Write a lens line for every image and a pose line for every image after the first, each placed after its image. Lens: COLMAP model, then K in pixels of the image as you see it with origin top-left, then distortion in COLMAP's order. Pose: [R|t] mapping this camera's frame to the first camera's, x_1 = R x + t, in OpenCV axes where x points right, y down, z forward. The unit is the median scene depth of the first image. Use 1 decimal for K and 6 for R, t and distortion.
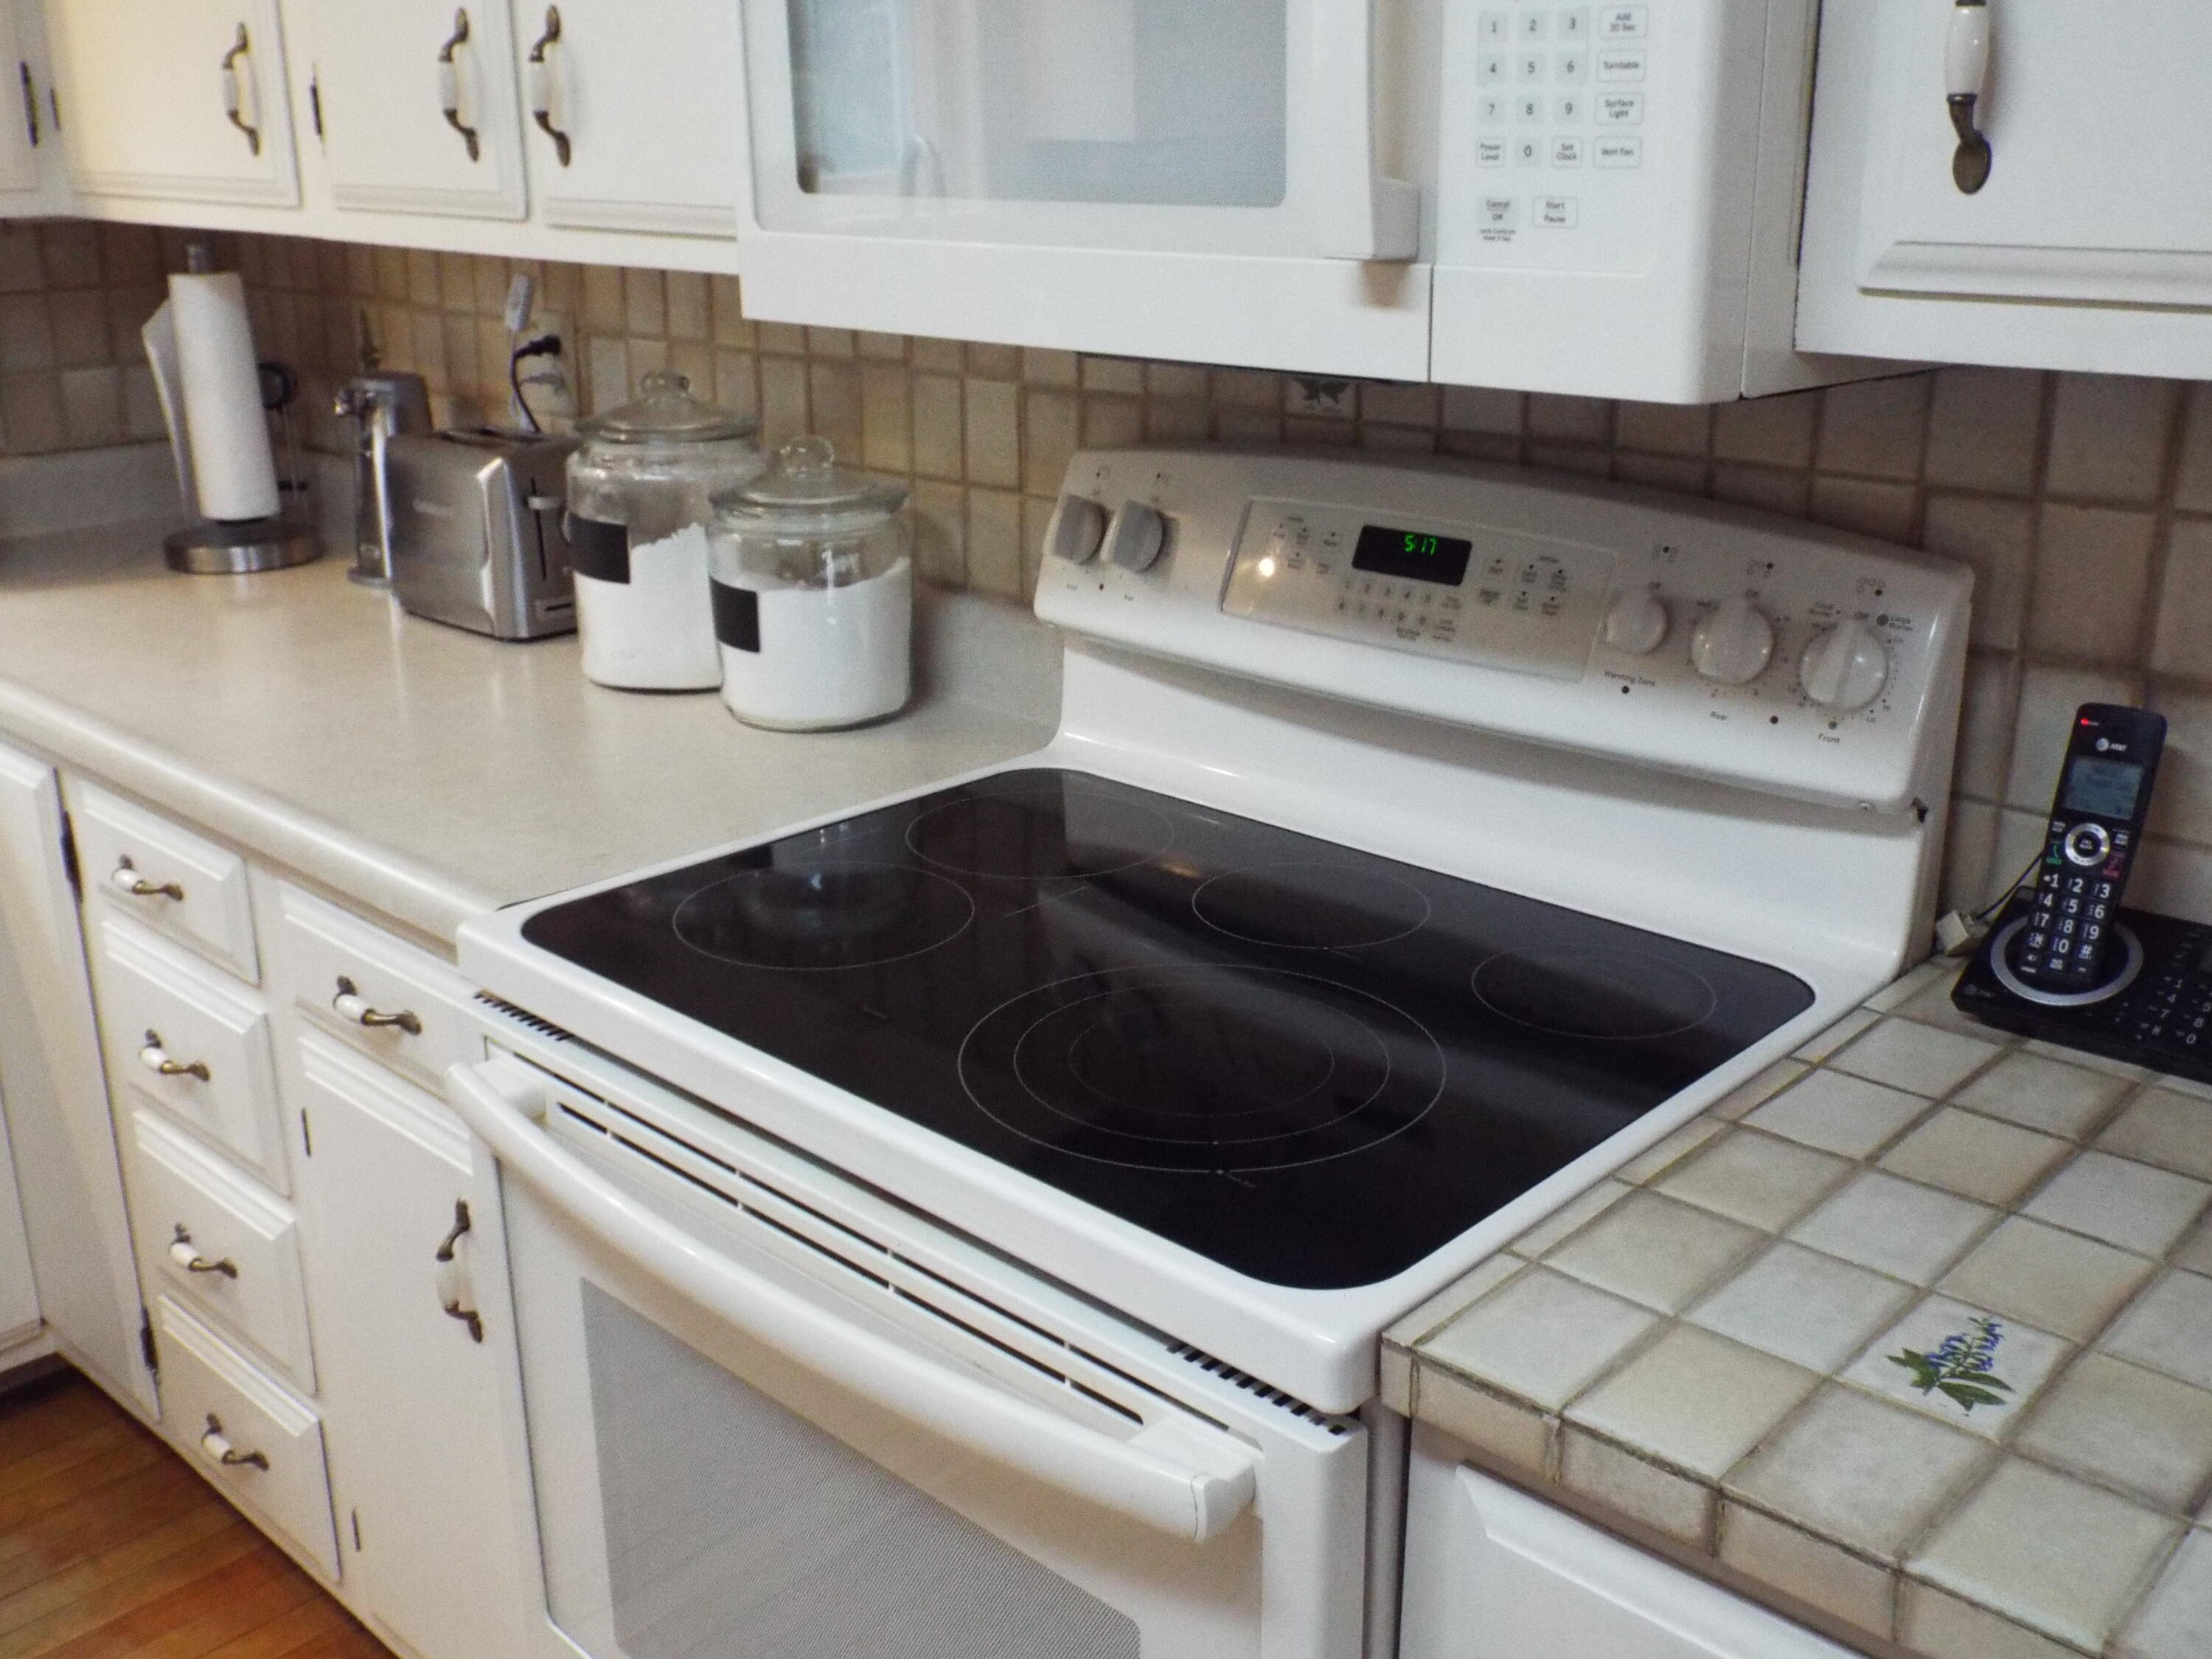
lens RADIAL K [[2122.5, 0, 1100.2], [0, 2122.5, 810.6], [0, 0, 1]] dist [0.003864, 0.000000]
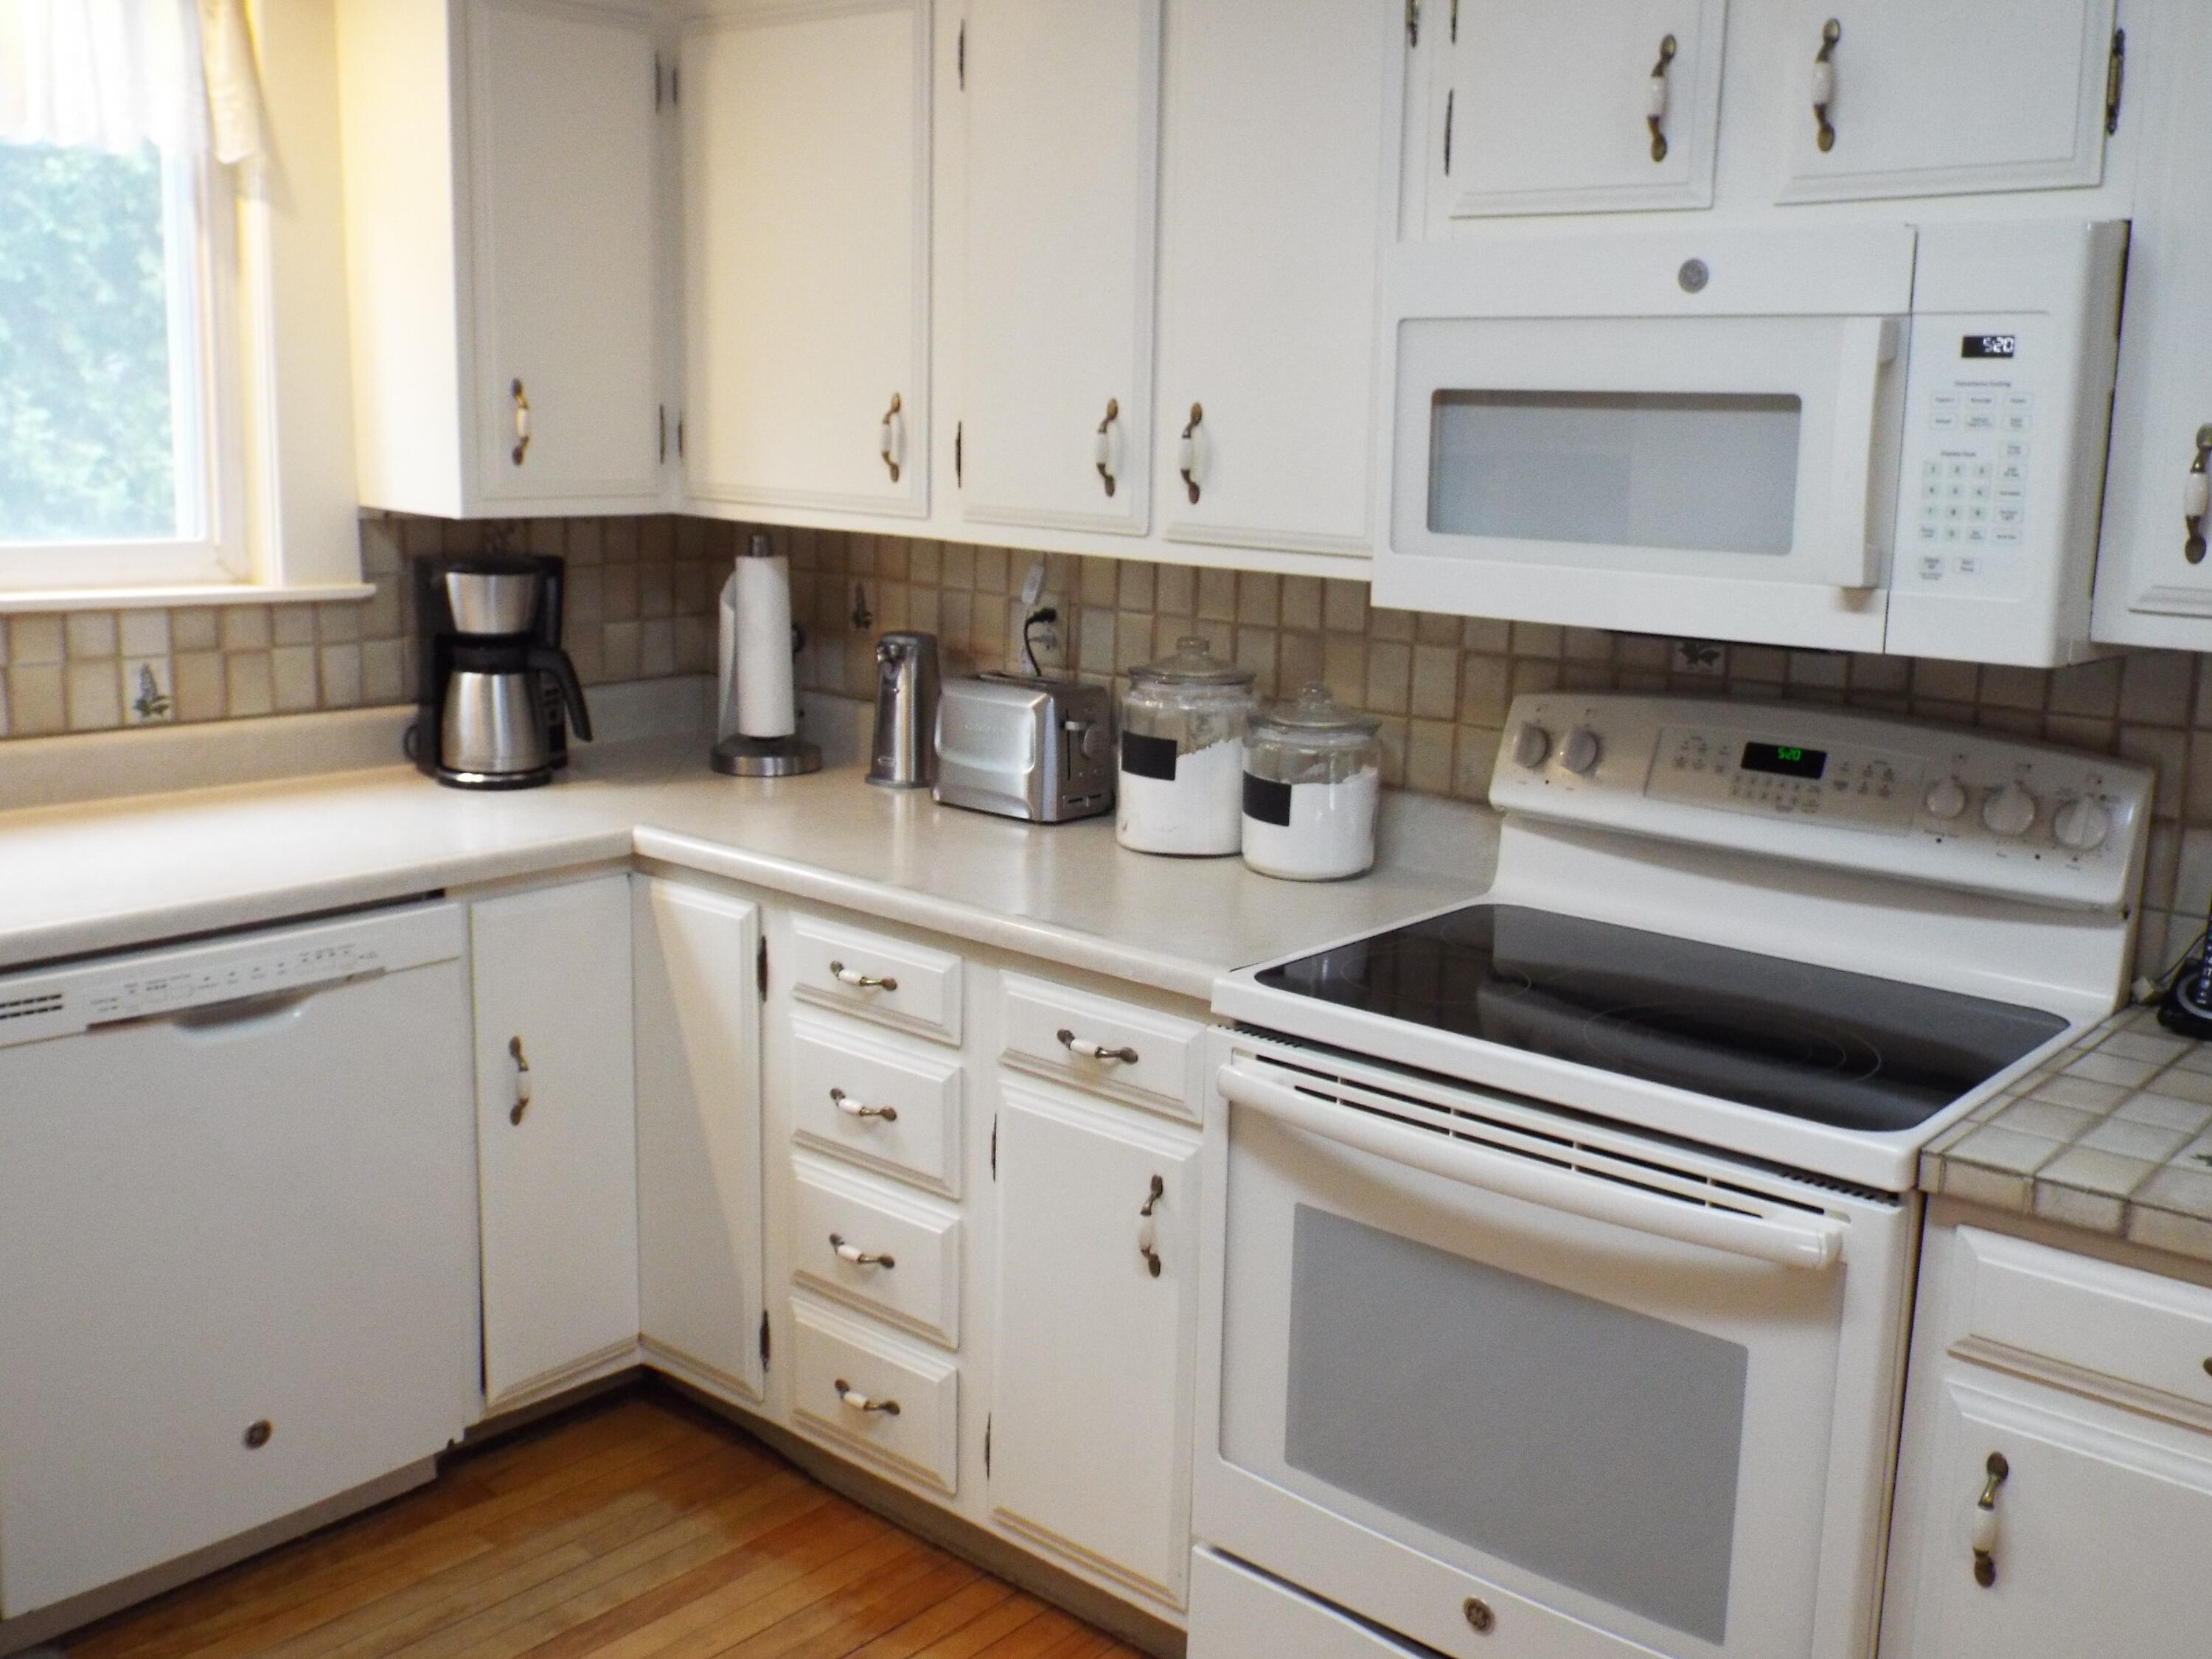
lens RADIAL K [[2122.5, 0, 1115.0], [0, 2122.5, 842.1], [0, 0, 1]] dist [0.003864, 0.000000]
pose [[0.998769, 0.016069, 0.046934, -0.385877], [-0.010908, 0.994068, -0.108208, 0.106614], [-0.048394, 0.107563, 0.993020, -0.496432]]
